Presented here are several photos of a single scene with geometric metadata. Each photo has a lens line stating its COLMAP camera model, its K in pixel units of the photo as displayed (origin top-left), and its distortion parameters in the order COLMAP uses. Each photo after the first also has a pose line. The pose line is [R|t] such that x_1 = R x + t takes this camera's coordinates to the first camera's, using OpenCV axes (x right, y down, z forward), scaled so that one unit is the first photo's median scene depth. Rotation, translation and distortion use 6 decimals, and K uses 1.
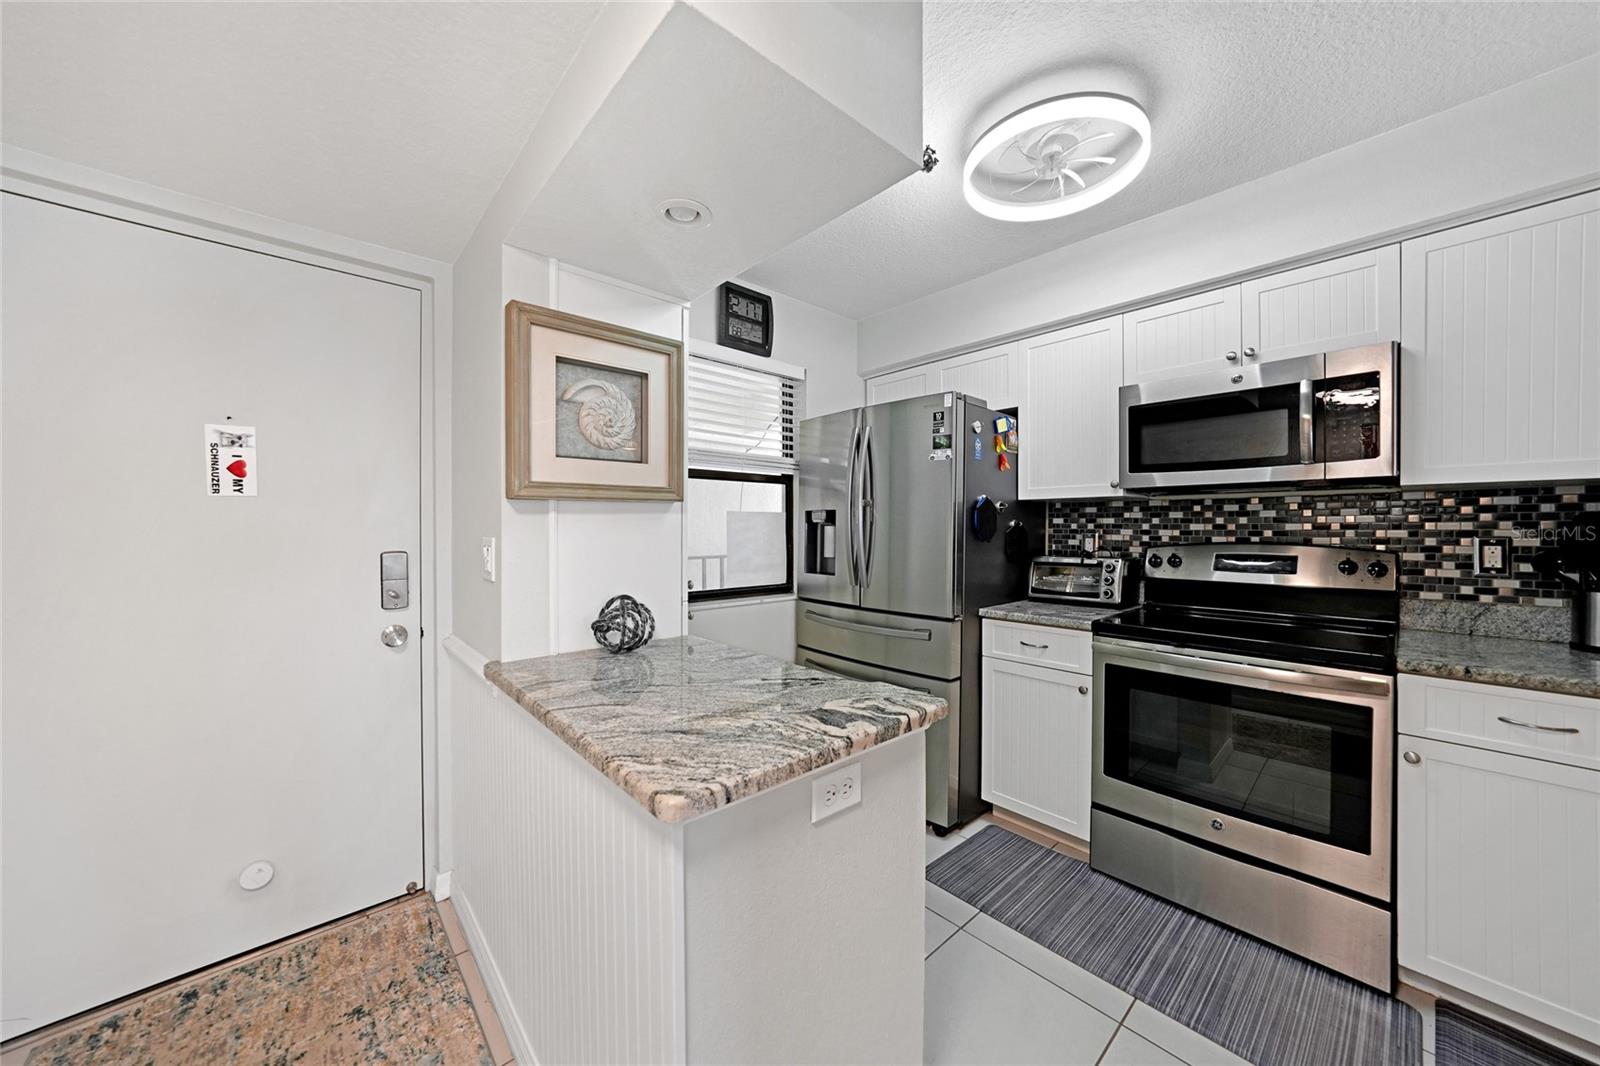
lens RADIAL K [[554.1, 0, 802.1], [0, 554.1, 528.3], [0, 0, 1]] dist [-0.029720, 0.007109]
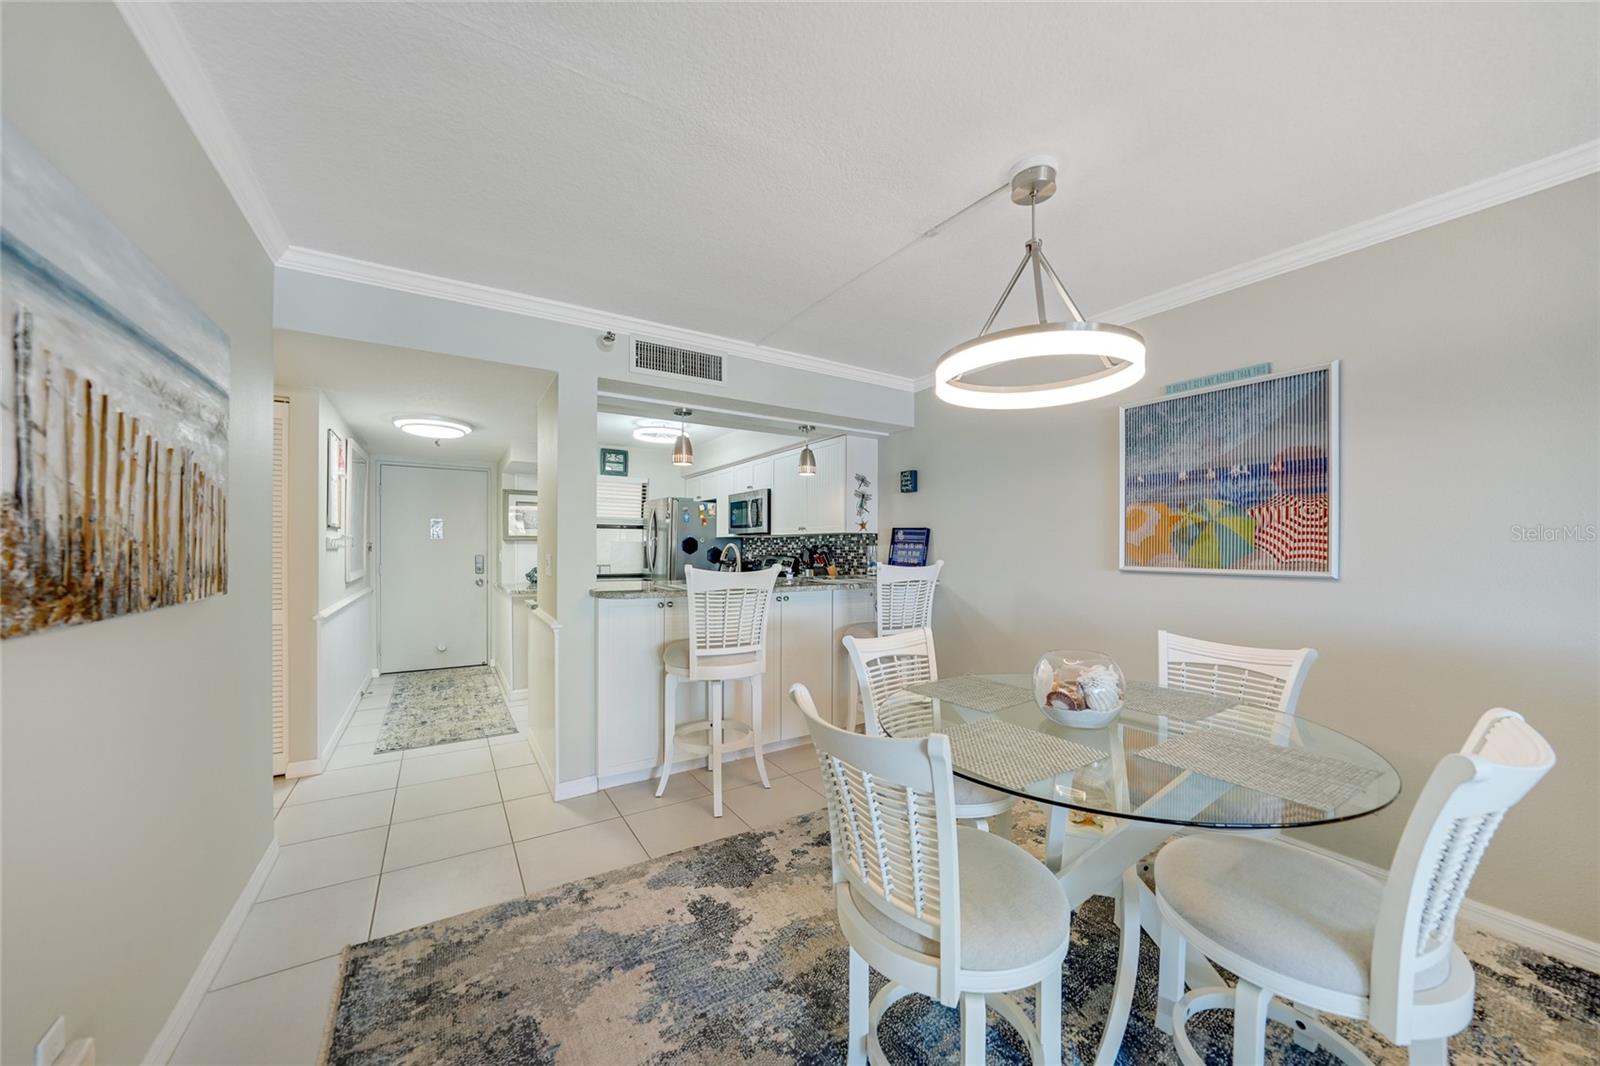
lens RADIAL K [[559.1, 0, 801.7], [0, 559.1, 551.5], [0, 0, 1]] dist [-0.000171, 0.000015]
pose [[0.986517, 0.003995, -0.163609, 1.515423], [-0.003374, 0.999986, 0.004072, 0.000375], [0.163623, -0.003465, 0.986517, -1.762725]]
